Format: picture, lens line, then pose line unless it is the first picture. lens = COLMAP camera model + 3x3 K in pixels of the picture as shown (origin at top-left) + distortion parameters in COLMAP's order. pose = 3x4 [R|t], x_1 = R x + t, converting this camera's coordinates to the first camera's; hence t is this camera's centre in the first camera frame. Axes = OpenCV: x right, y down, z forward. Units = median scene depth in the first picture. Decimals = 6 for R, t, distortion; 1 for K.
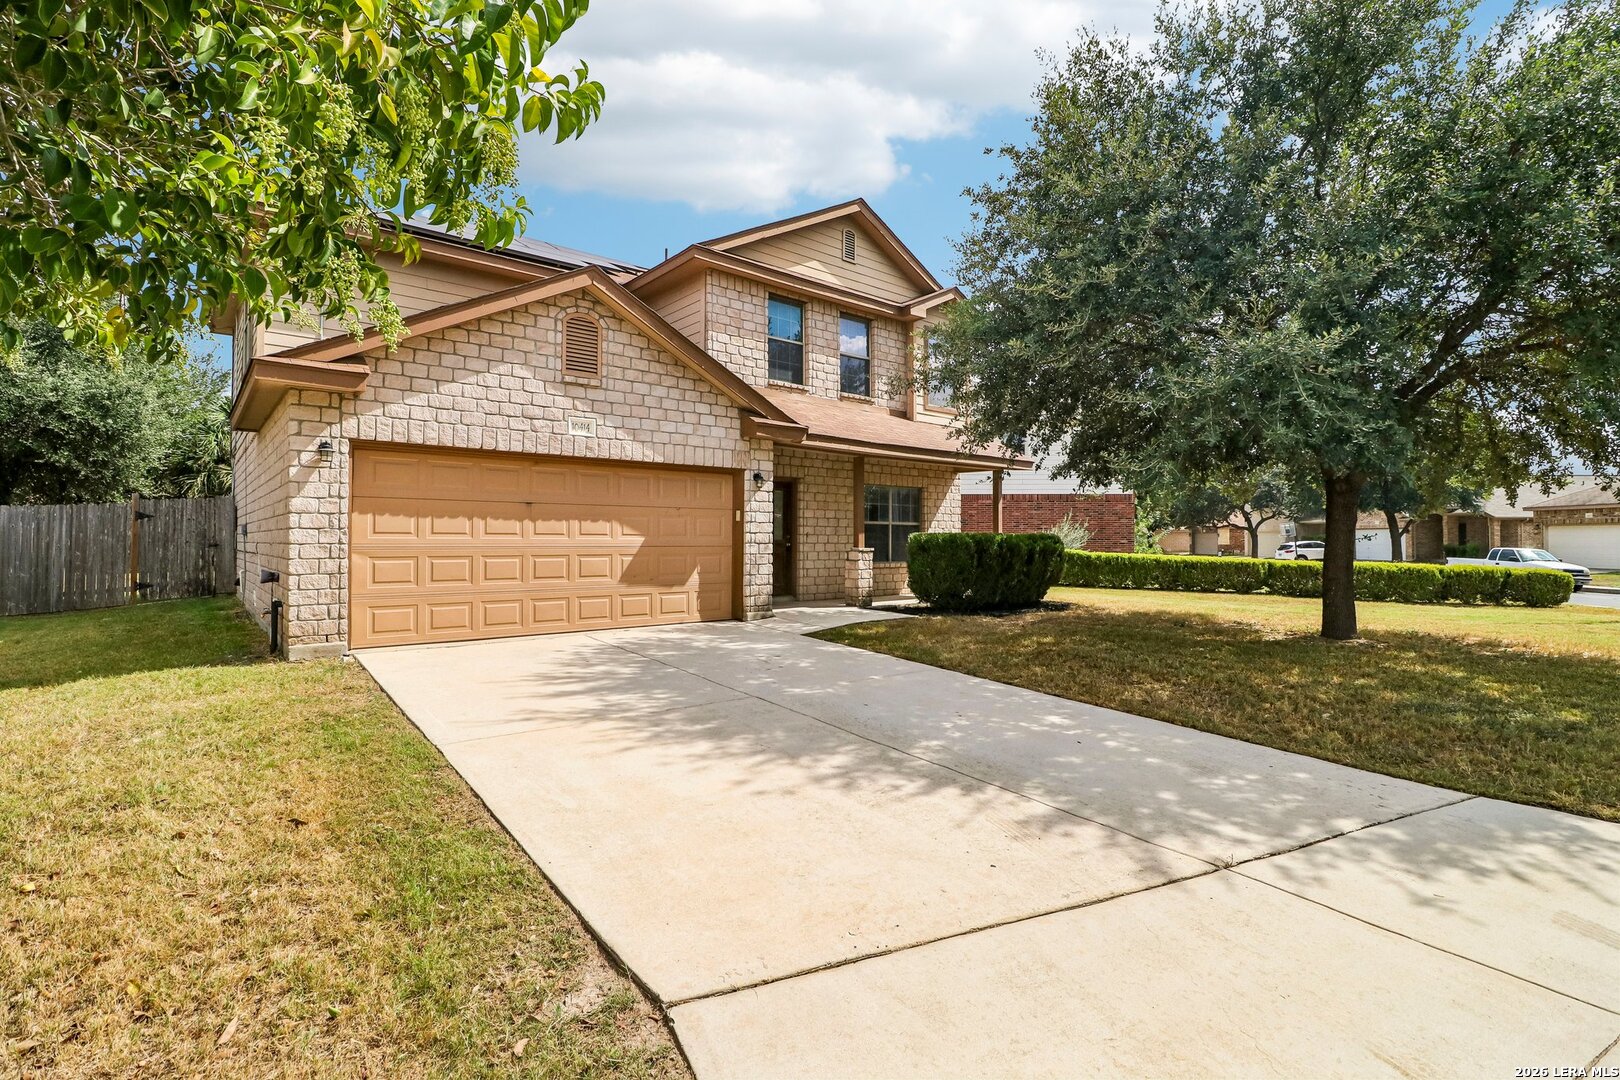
lens RADIAL K [[750.3, 0, 808.8], [0, 750.3, 529.0], [0, 0, 1]] dist [0.001626, -0.013363]
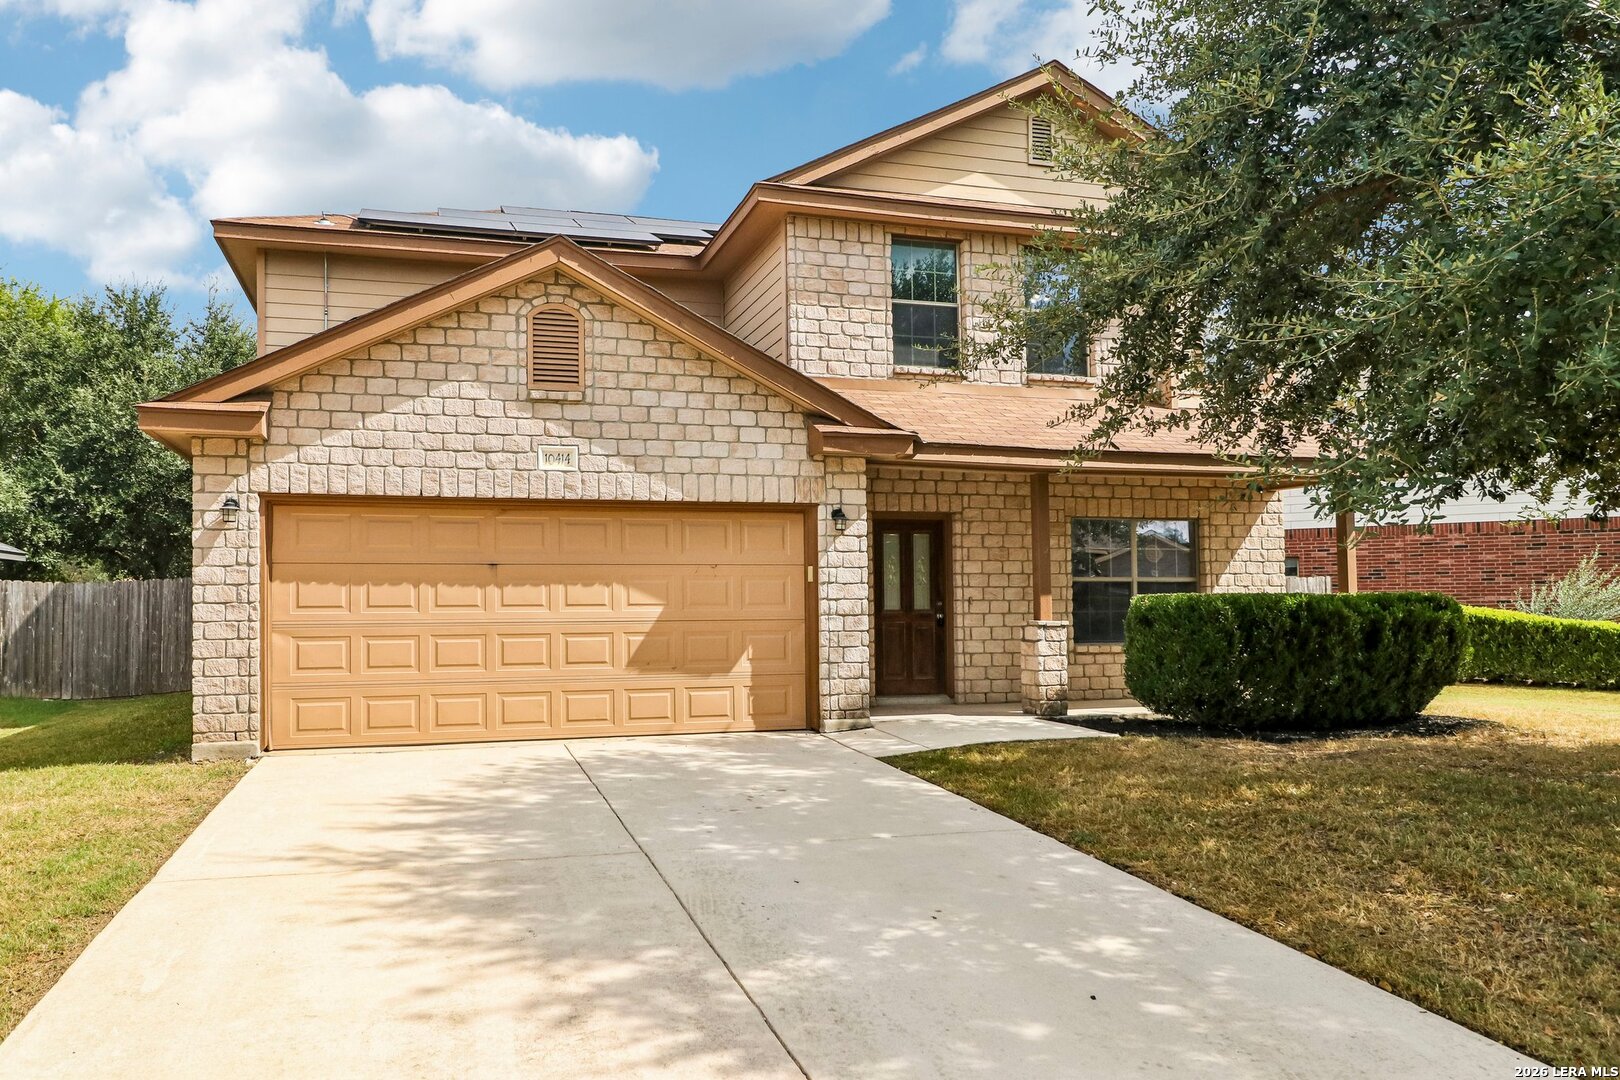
lens RADIAL K [[1039.5, 0, 808.6], [0, 1039.5, 574.3], [0, 0, 1]] dist [0.013085, 0.001744]
pose [[0.904154, -0.024951, -0.426476, 0.341265], [0.017213, 0.999610, -0.021989, 0.003531], [0.426859, 0.012541, 0.904231, 0.185257]]
